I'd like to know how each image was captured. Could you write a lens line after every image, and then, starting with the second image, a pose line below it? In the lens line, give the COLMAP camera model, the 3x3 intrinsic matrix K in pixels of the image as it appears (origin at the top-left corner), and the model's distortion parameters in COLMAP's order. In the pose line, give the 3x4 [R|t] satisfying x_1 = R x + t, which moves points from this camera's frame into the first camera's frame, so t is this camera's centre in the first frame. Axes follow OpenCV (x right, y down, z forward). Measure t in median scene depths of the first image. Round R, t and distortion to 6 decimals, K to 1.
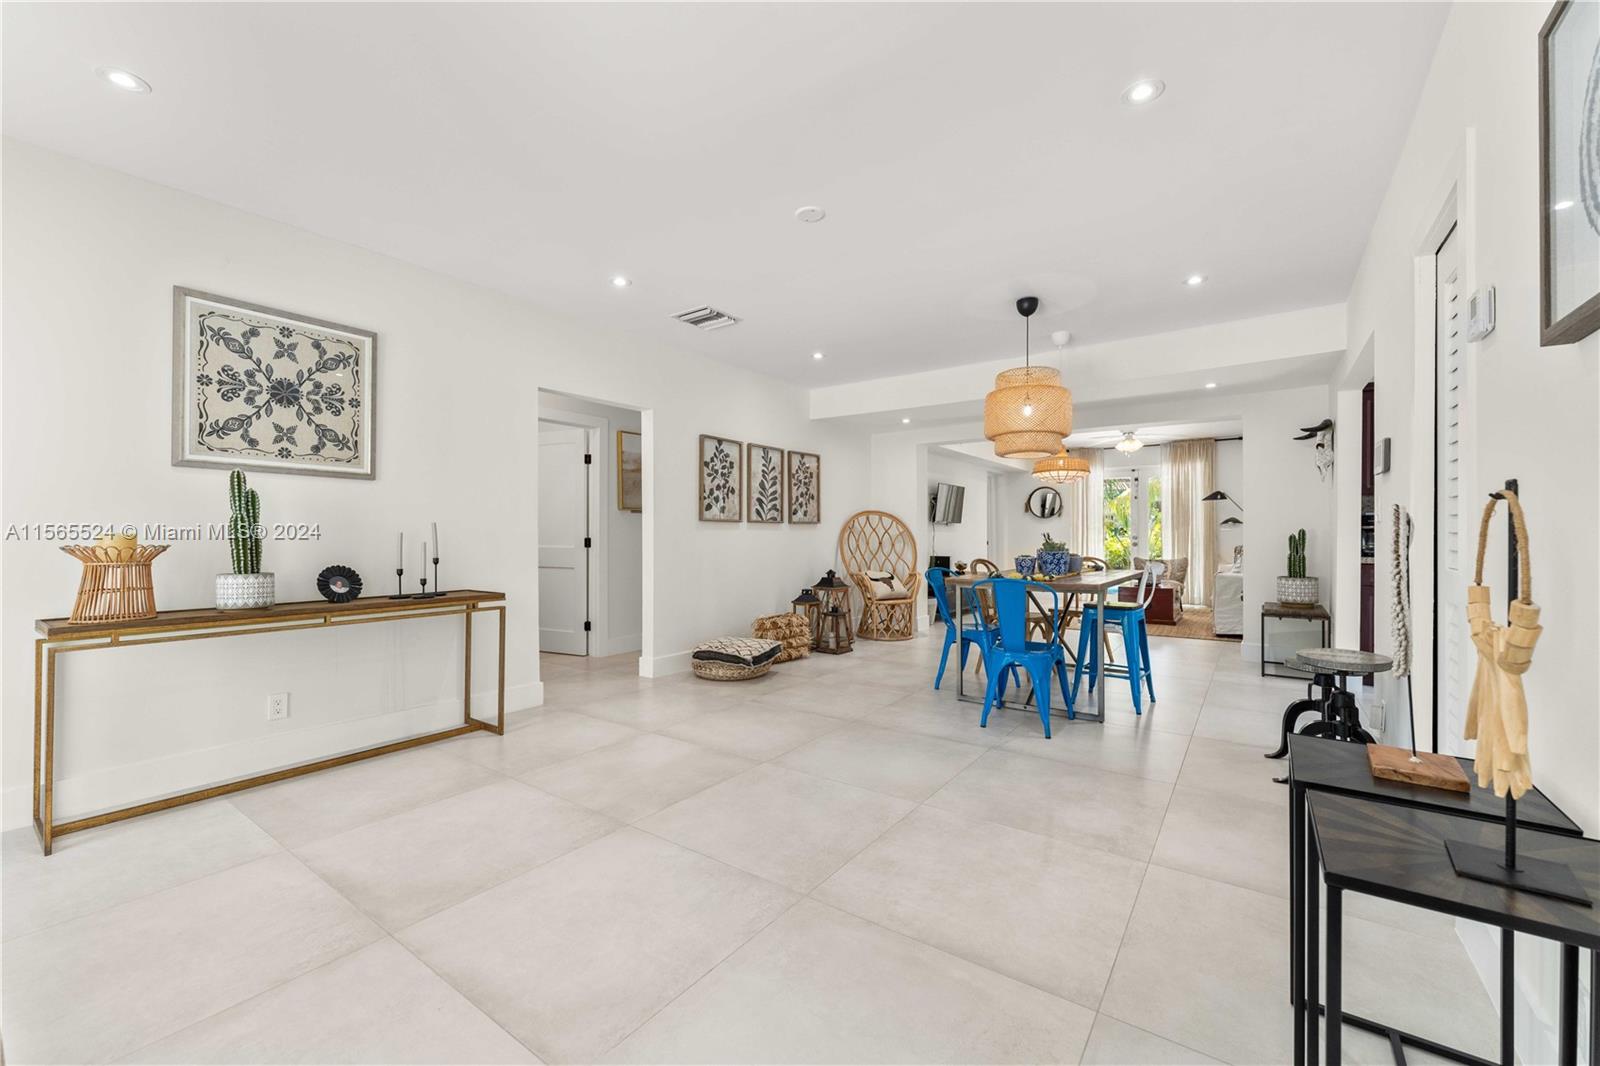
lens RADIAL K [[635.3, 0, 798.0], [0, 635.3, 536.0], [0, 0, 1]] dist [-0.001878, 0.001353]
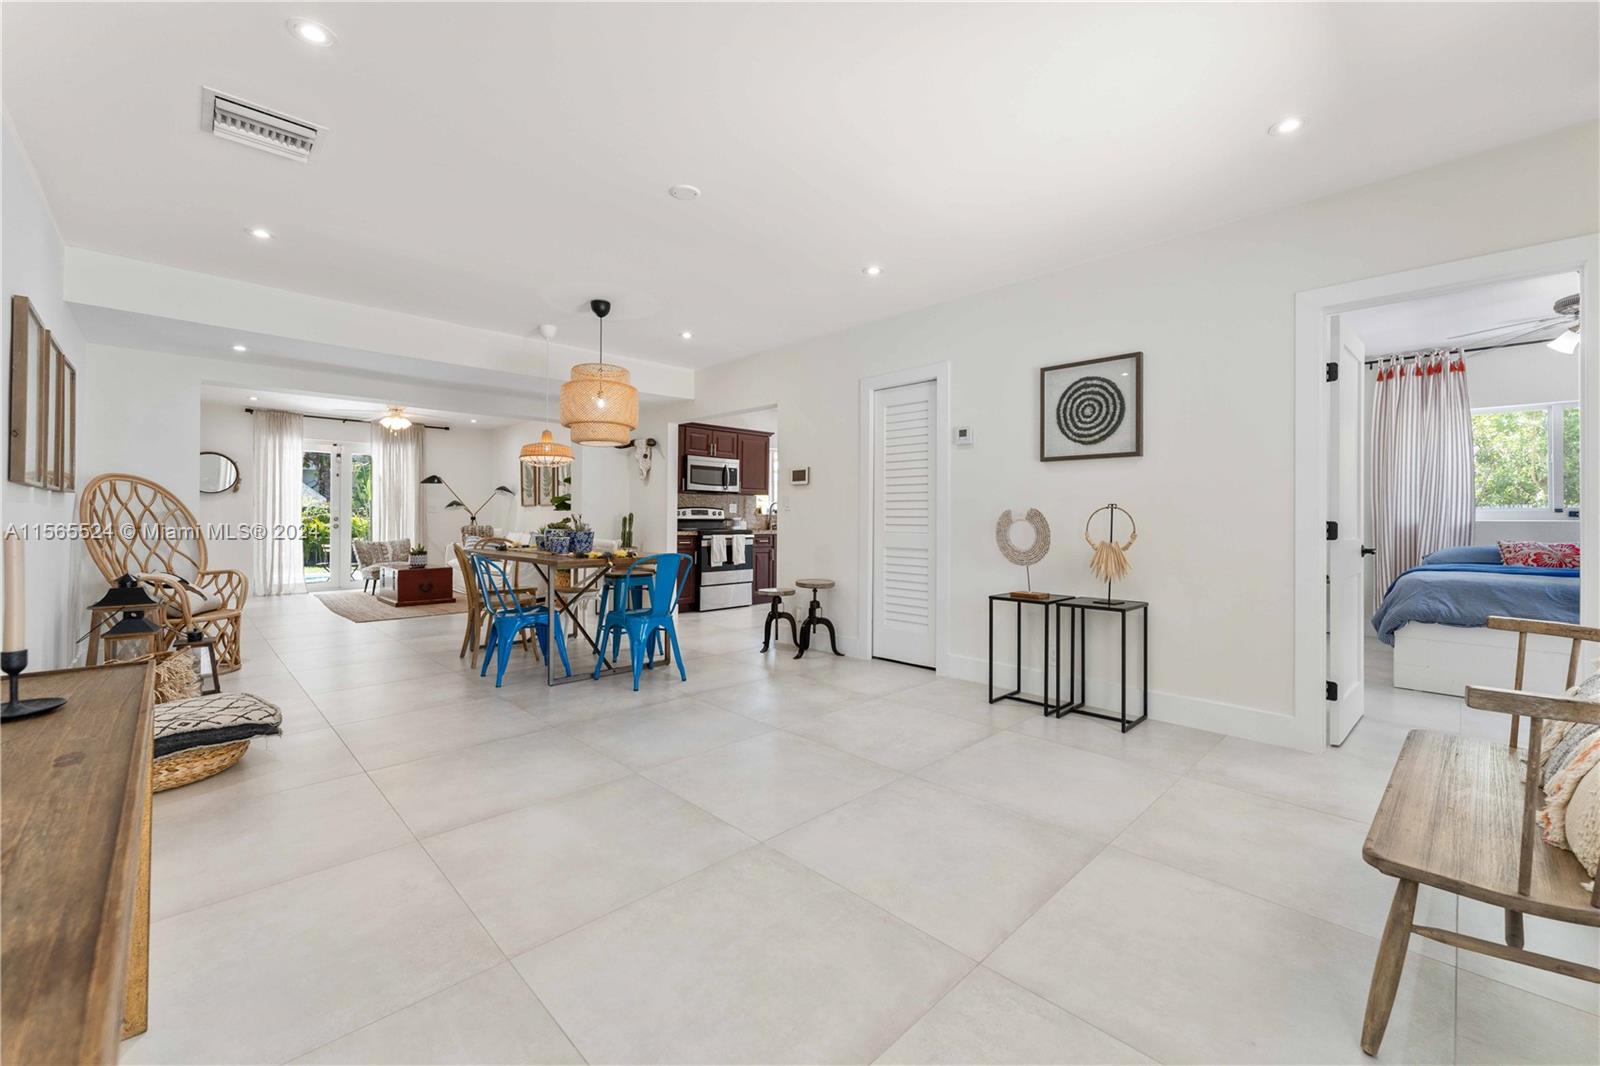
lens RADIAL K [[635.3, 0, 813.9], [0, 635.3, 514.1], [0, 0, 1]] dist [-0.001878, 0.001353]
pose [[0.170879, 0.007973, 0.985260, -0.447429], [-0.002080, 0.999968, -0.007732, 0.001503], [-0.985290, -0.000728, 0.170891, 0.307778]]
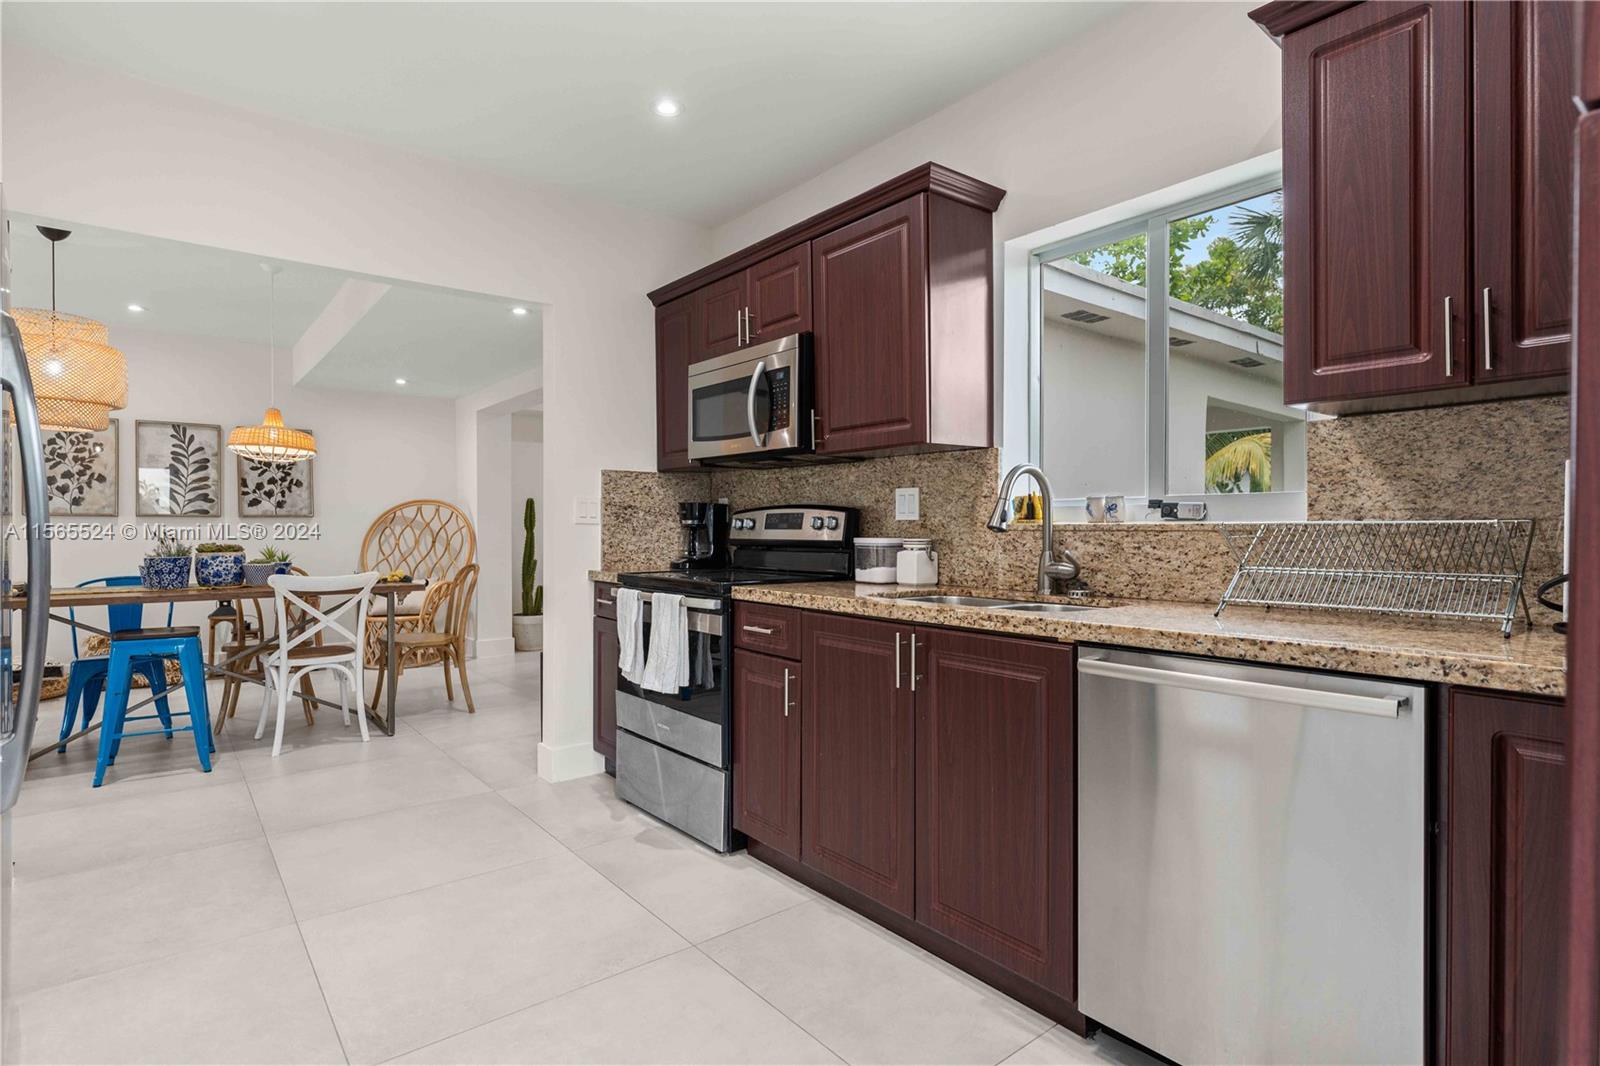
lens RADIAL K [[806.4, 0, 812.0], [0, 806.4, 534.2], [0, 0, 1]] dist [-0.000059, 0.001406]
pose [[0.961936, 0.003080, -0.273258, 1.026213], [-0.001203, 0.999975, 0.007038, -0.006631], [0.273273, -0.006441, 0.961915, 0.230196]]
